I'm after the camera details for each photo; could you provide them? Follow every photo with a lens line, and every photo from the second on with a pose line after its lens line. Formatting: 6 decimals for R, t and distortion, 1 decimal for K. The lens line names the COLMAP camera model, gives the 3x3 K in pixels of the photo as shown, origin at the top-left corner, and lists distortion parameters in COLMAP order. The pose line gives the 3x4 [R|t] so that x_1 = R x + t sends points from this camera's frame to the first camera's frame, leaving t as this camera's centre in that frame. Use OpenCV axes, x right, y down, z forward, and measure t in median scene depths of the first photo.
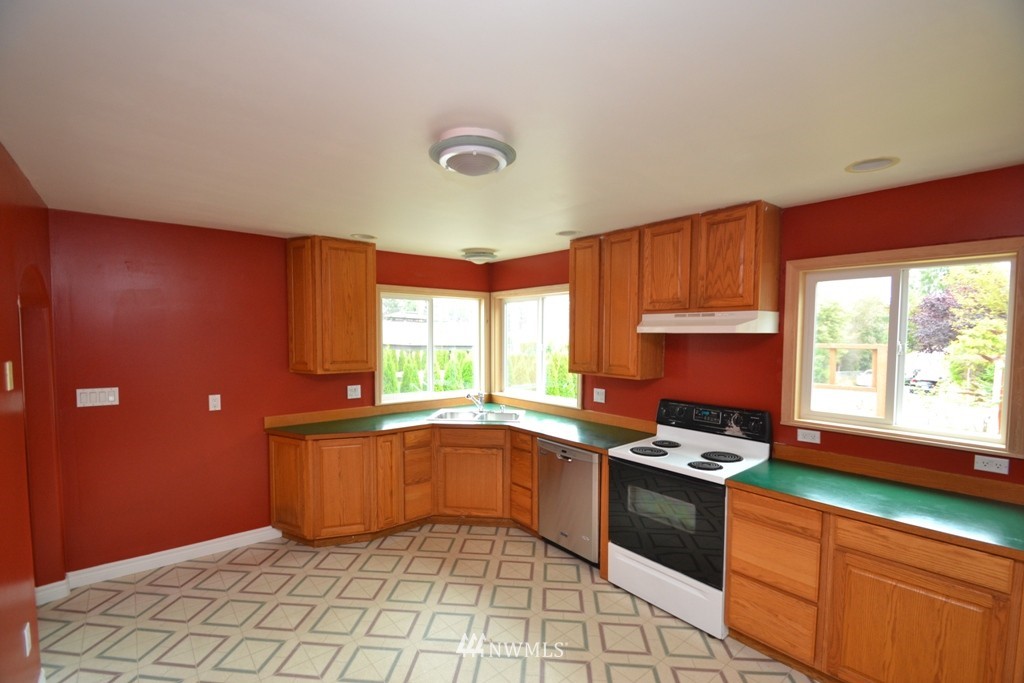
lens RADIAL K [[456.4, 0, 511.4], [0, 456.4, 357.9], [0, 0, 1]] dist [0.013306, -0.018727]
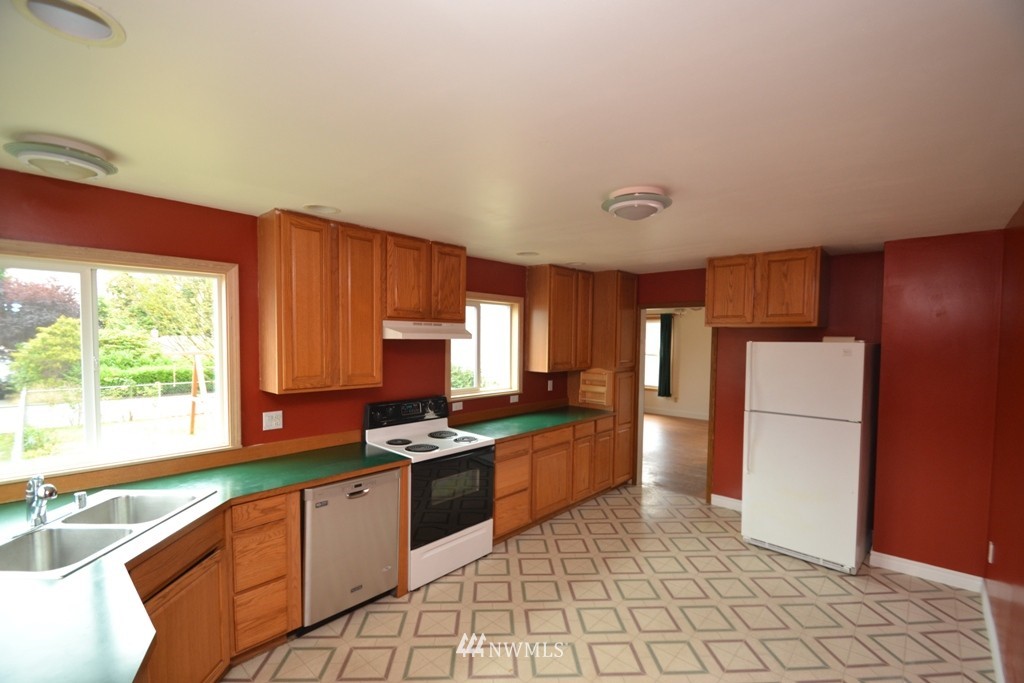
lens RADIAL K [[452.0, 0, 507.0], [0, 452.0, 360.0], [0, 0, 1]] dist [0.011620, -0.016985]
pose [[-0.135592, -0.053178, 0.989337, -0.747304], [0.040567, 0.997423, 0.059172, -0.057665], [-0.989934, 0.048158, -0.133085, 0.891150]]
